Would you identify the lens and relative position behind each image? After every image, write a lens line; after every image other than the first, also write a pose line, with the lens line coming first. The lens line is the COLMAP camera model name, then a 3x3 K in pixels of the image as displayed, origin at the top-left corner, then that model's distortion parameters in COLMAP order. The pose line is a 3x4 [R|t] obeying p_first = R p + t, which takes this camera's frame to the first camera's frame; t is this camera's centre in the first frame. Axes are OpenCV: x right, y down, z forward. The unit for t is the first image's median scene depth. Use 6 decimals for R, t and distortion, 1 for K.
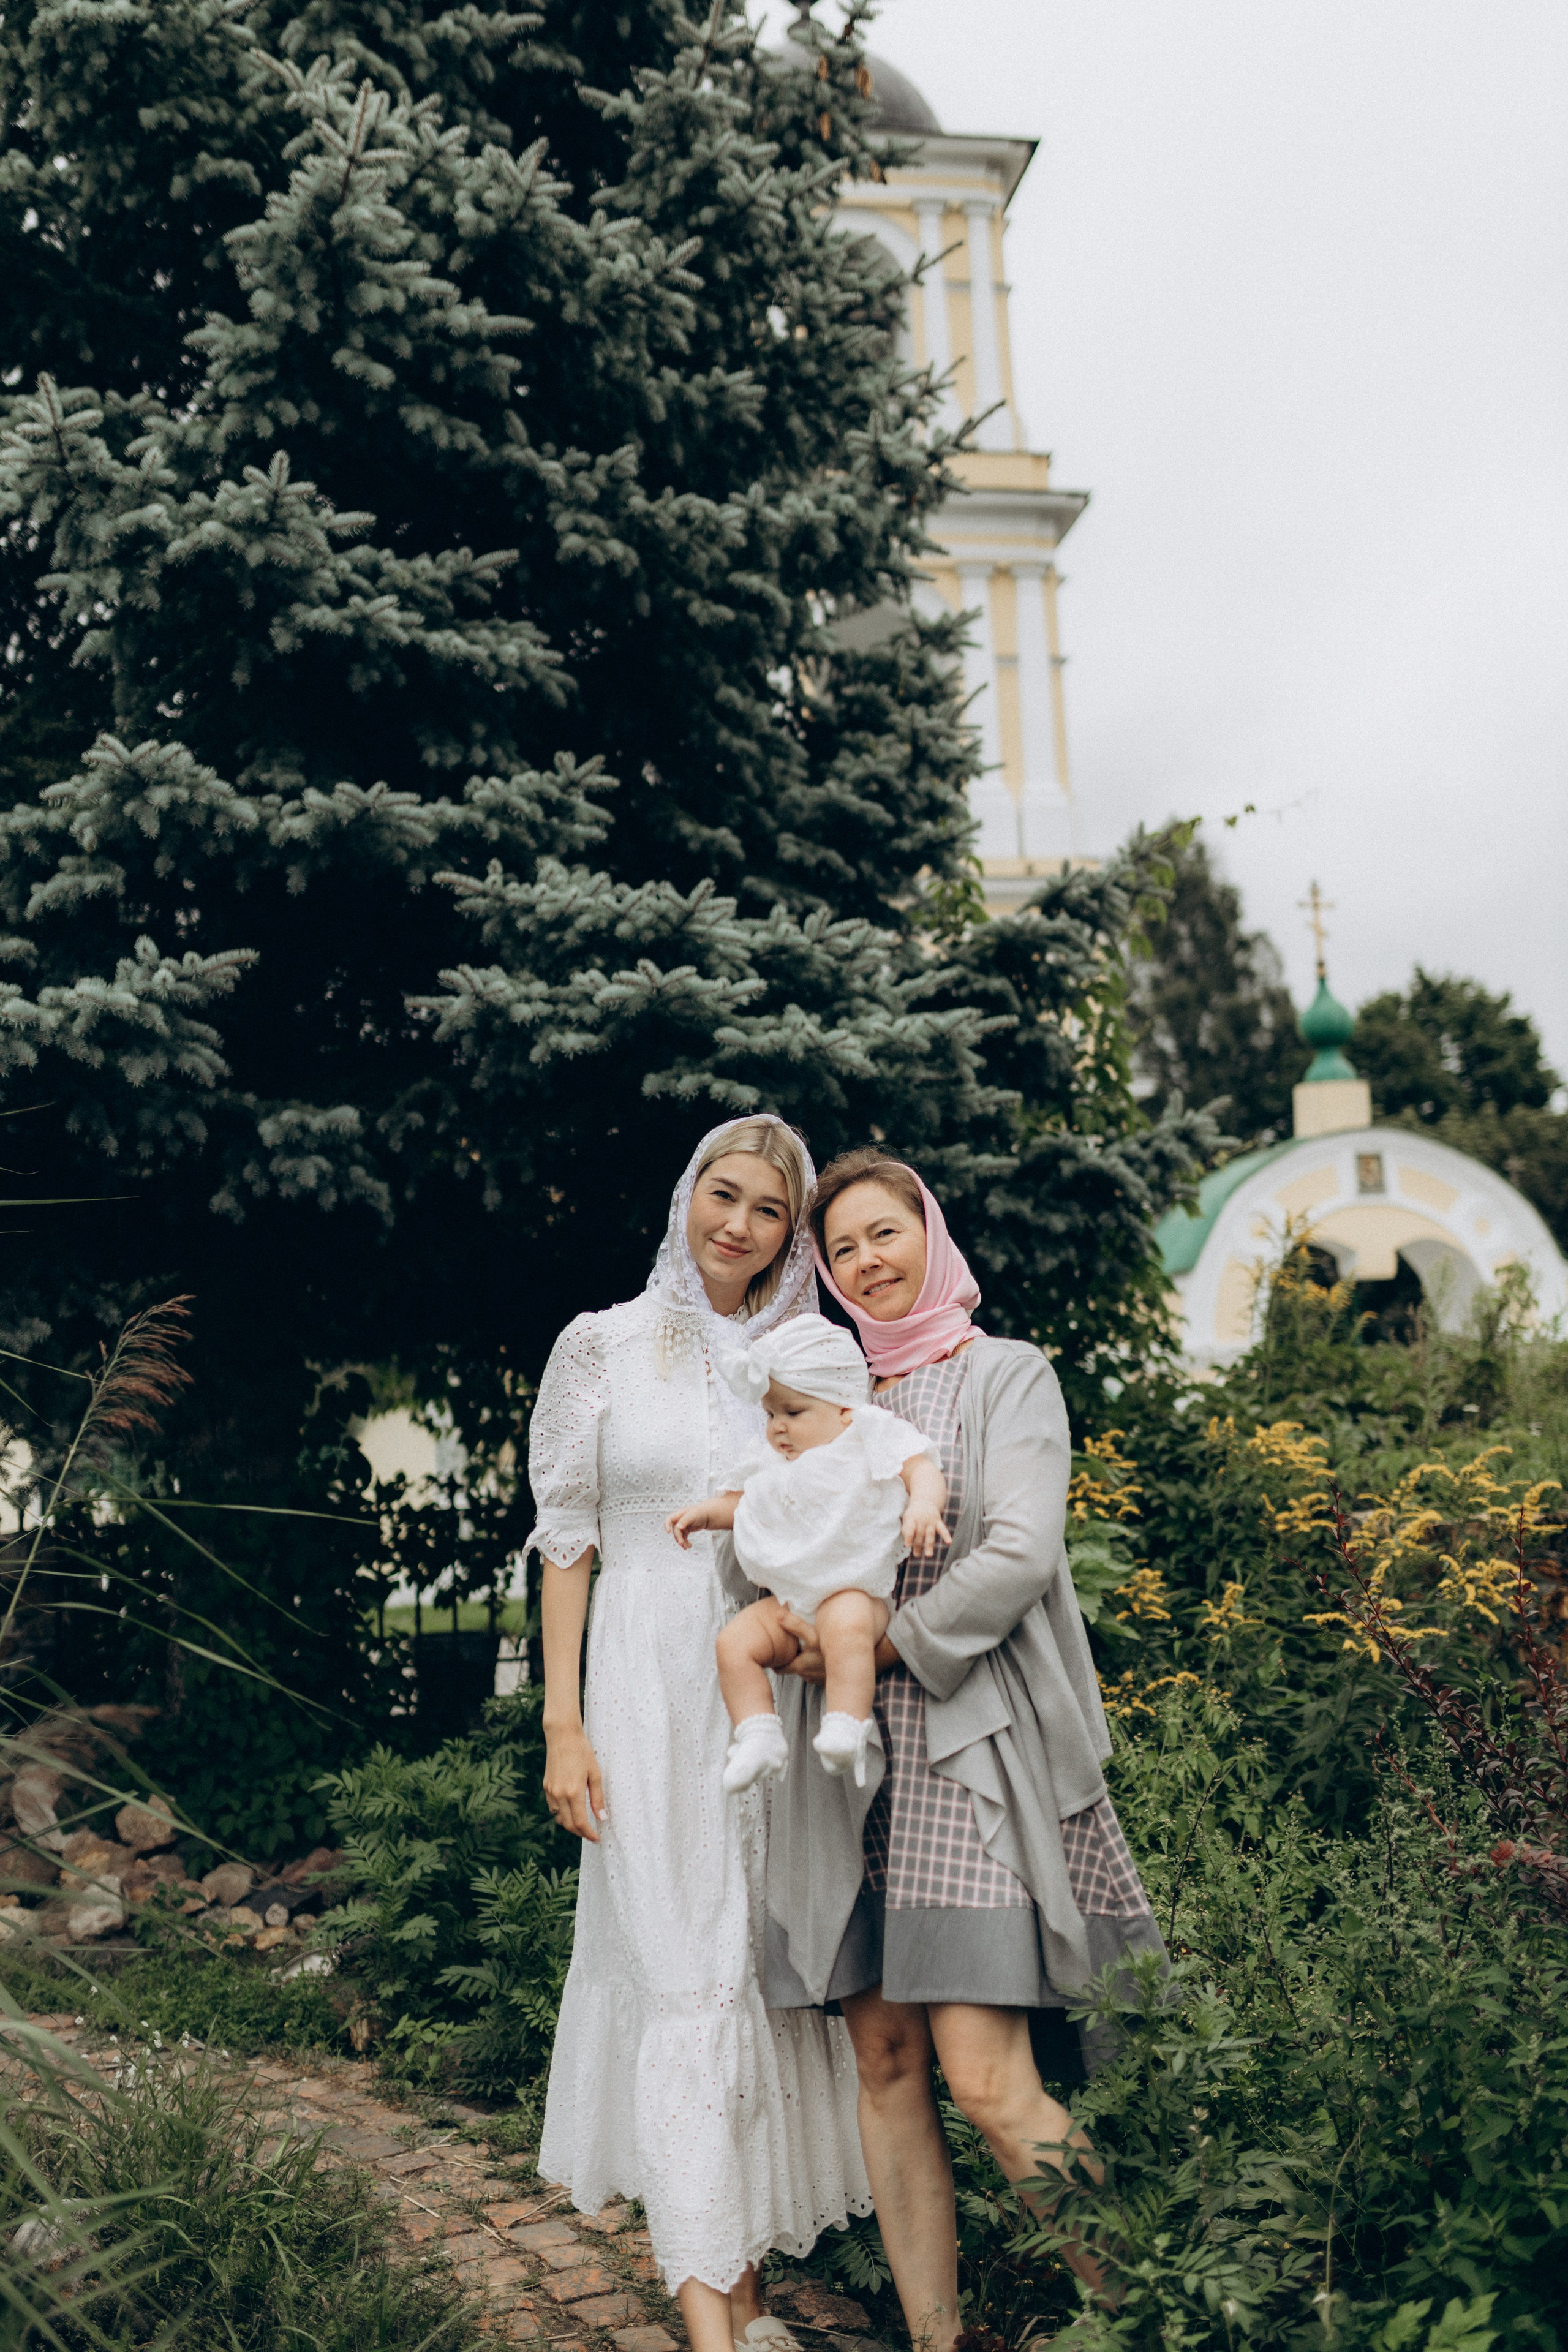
lens RADIAL K [[2214.9, 0, 790.6], [0, 2214.9, 1173.4], [0, 0, 1]] dist [-0.001400, 0.006488]
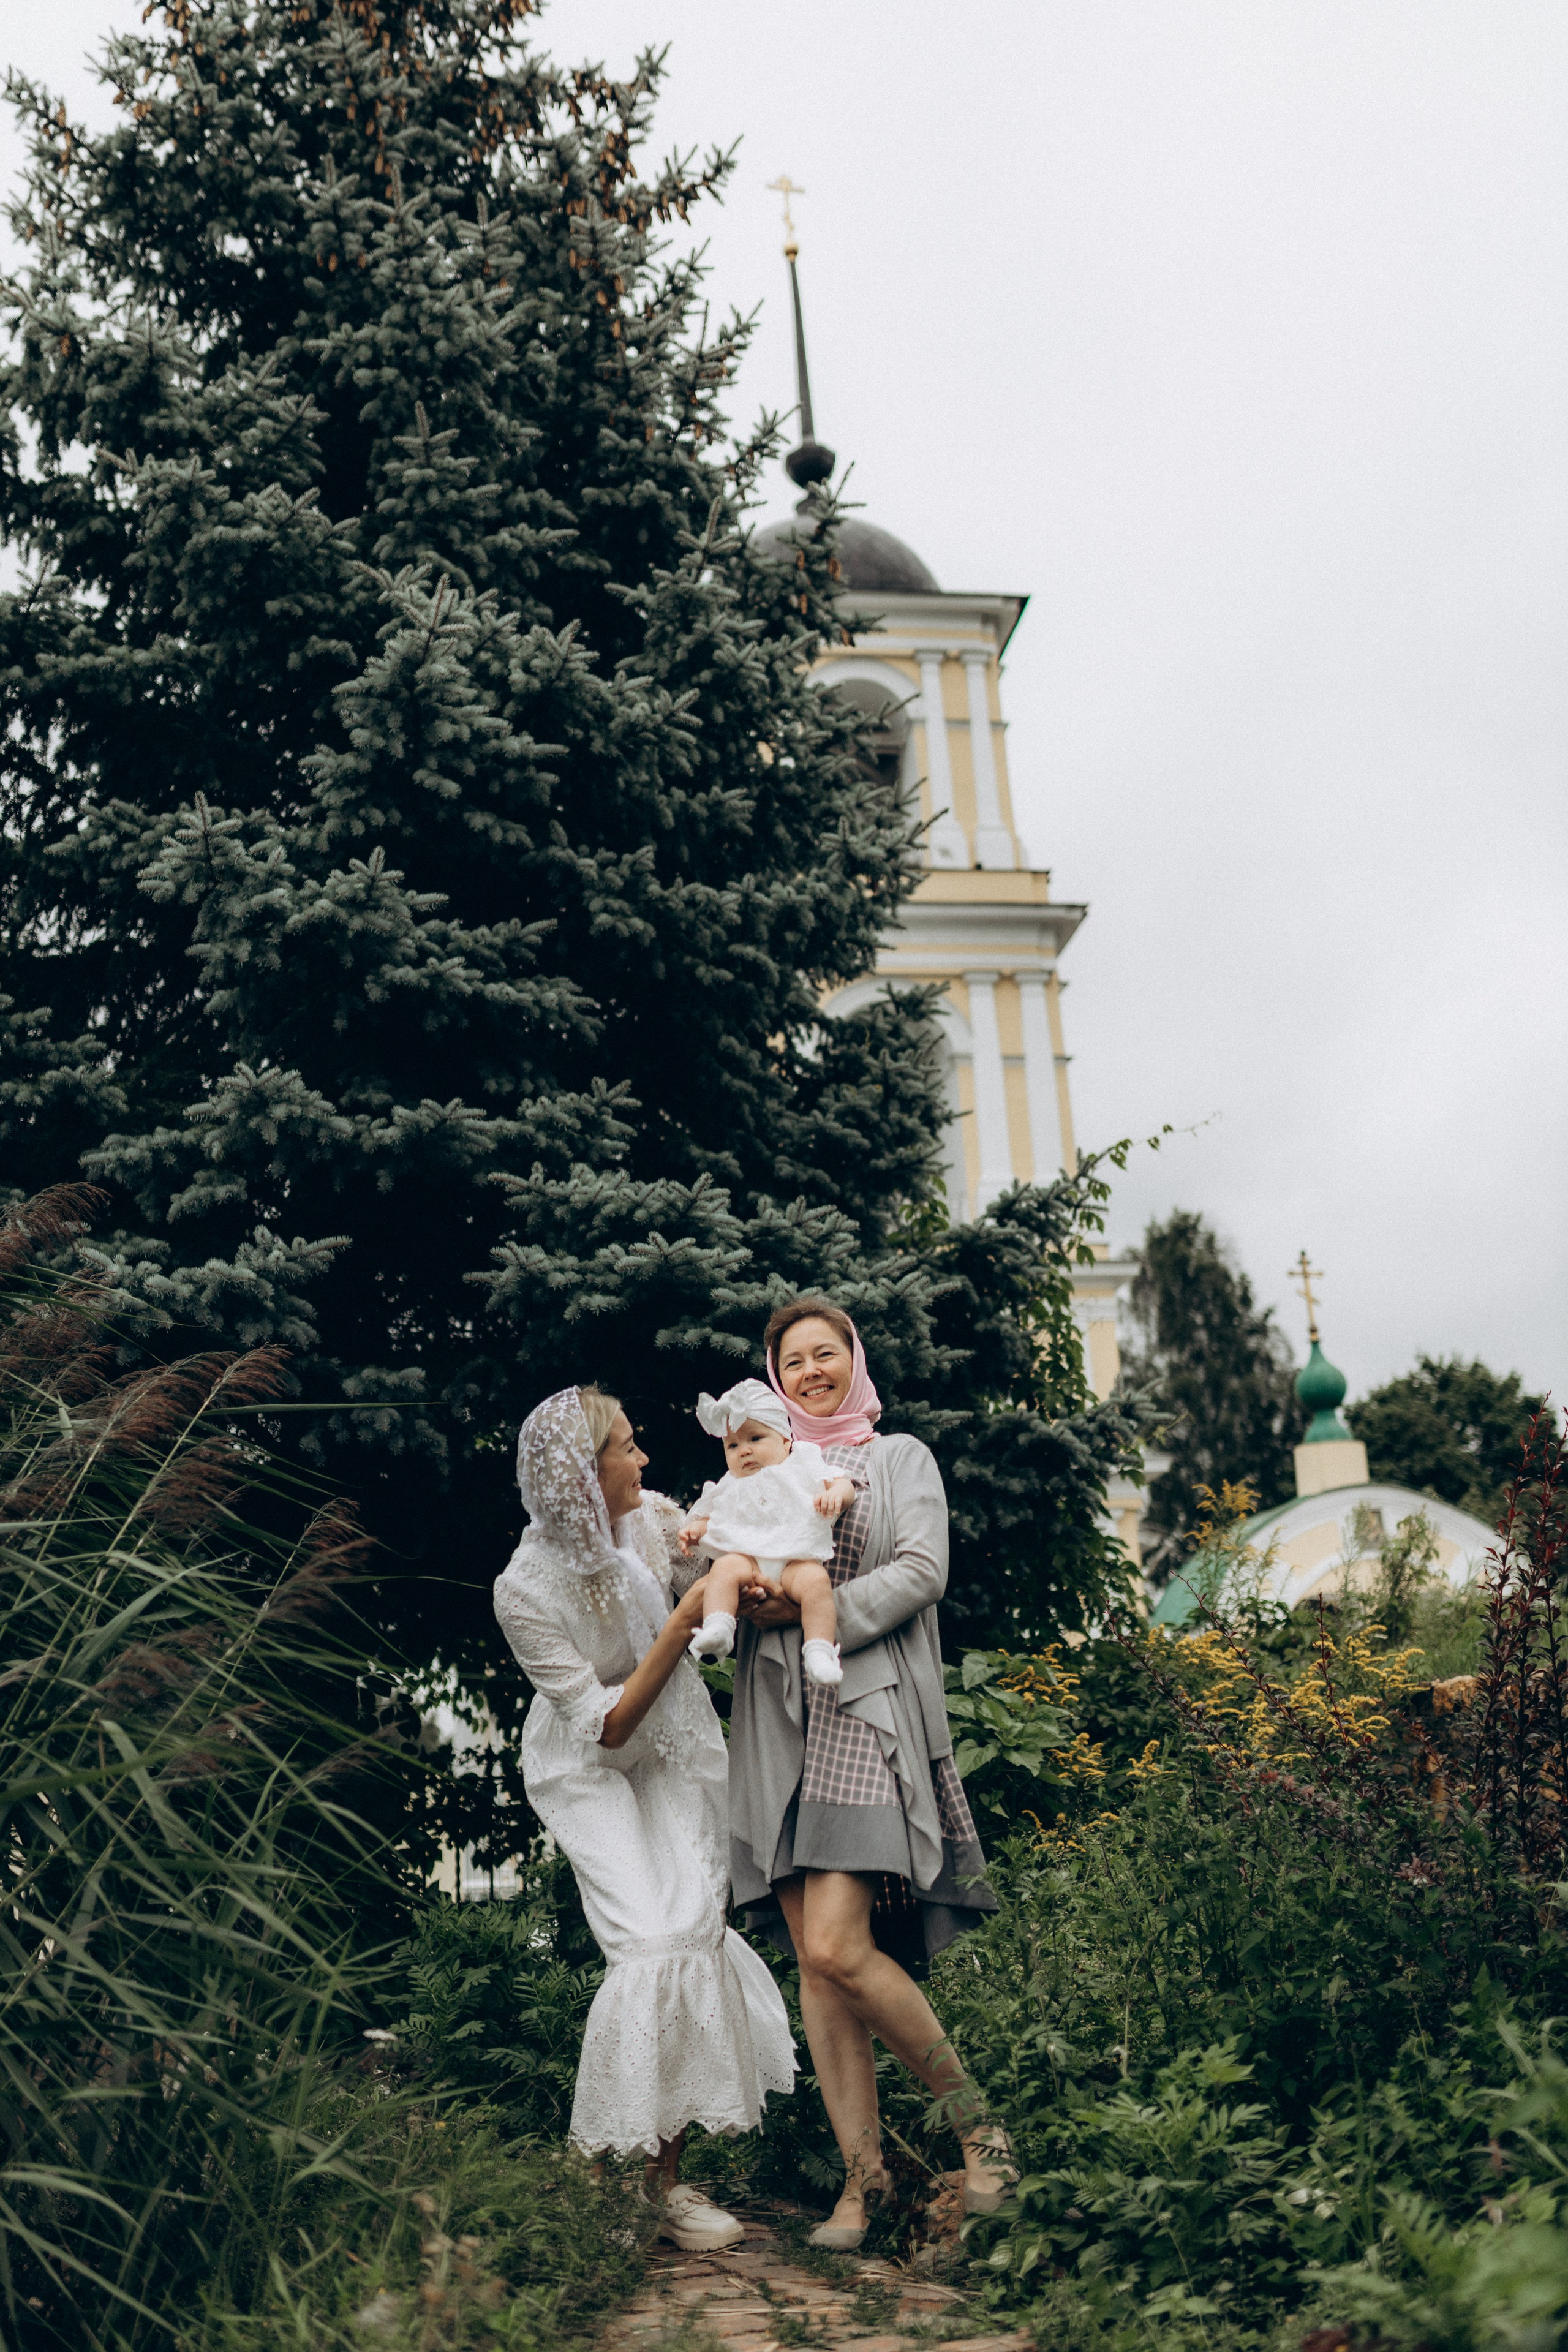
lens RADIAL K [[2214.9, 0, 790.6], [0, 2214.9, 1173.4], [0, 0, 1]] dist [-0.001400, 0.006488]
pose [[0.999811, -0.015681, -0.011481, 0.019175], [0.013338, 0.983298, -0.181515, 0.074911], [0.014136, 0.181328, 0.983321, -0.182709]]
